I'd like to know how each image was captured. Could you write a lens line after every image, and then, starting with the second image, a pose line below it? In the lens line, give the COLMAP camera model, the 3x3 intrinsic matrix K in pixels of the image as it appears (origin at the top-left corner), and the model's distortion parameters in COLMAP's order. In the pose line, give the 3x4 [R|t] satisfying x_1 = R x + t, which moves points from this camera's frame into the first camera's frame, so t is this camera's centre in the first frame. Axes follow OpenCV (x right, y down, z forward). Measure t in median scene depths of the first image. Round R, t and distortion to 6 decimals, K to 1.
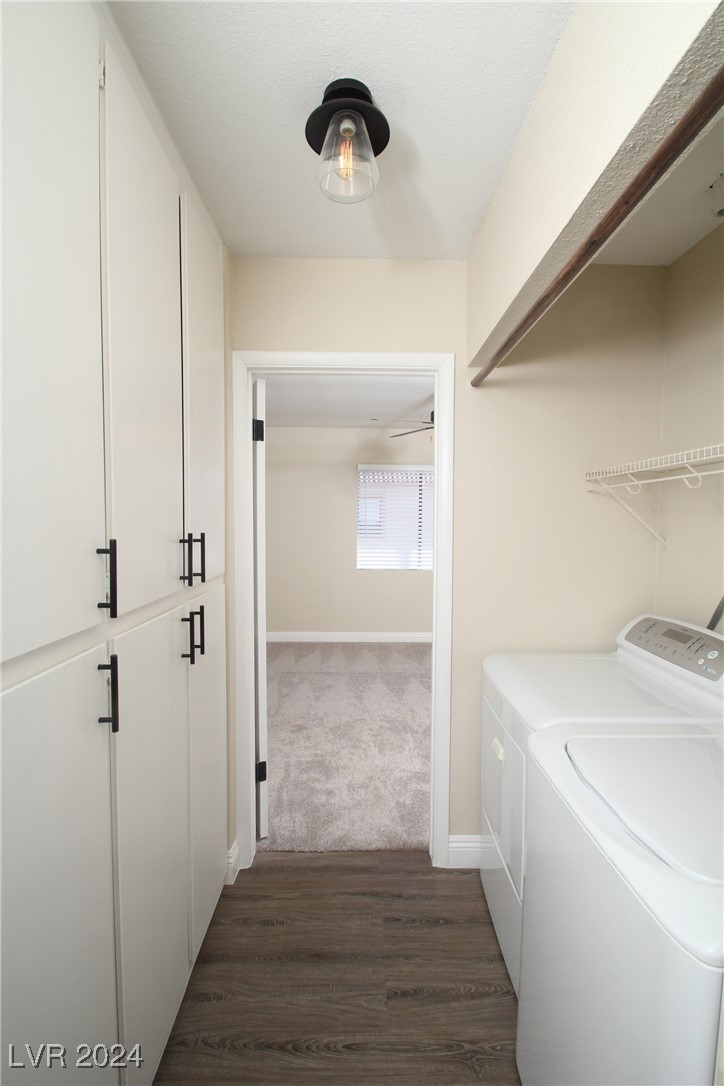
lens RADIAL K [[512.7, 0, 355.6], [0, 512.7, 547.9], [0, 0, 1]] dist [0.001436, -0.010883]
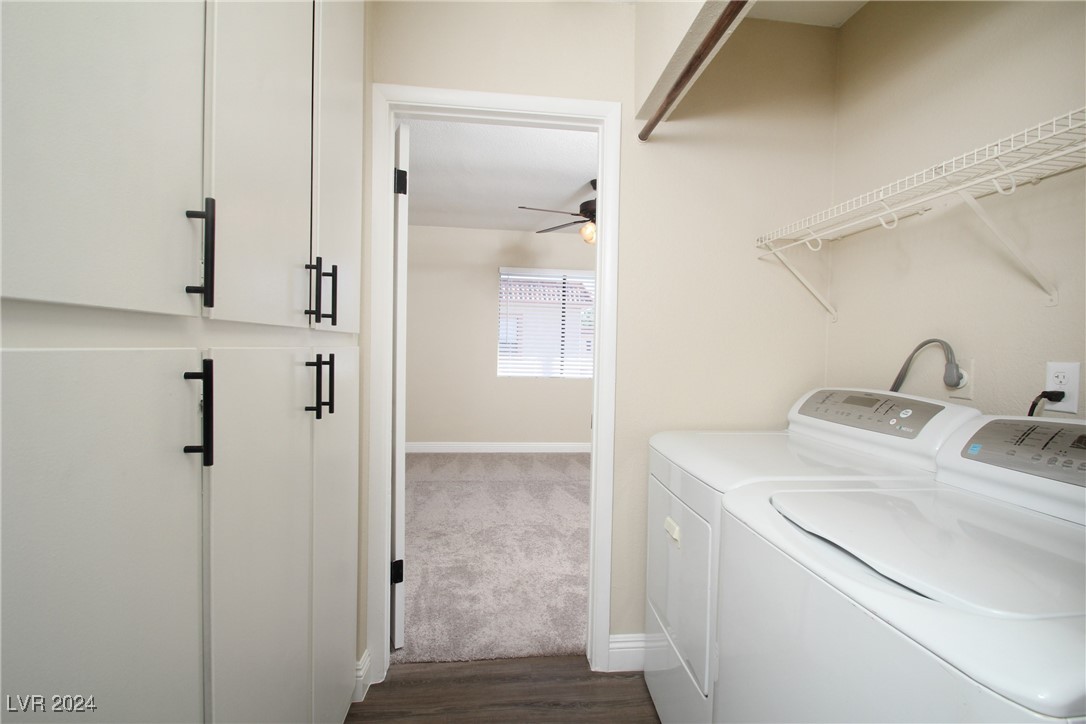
lens RADIAL K [[512.7, 0, 538.9], [0, 512.7, 361.9], [0, 0, 1]] dist [0.001436, -0.010883]
pose [[0.995464, 0.012091, 0.094370, -0.033087], [-0.009966, 0.999687, -0.022957, 0.104817], [-0.094618, 0.021912, 0.995272, 0.106692]]
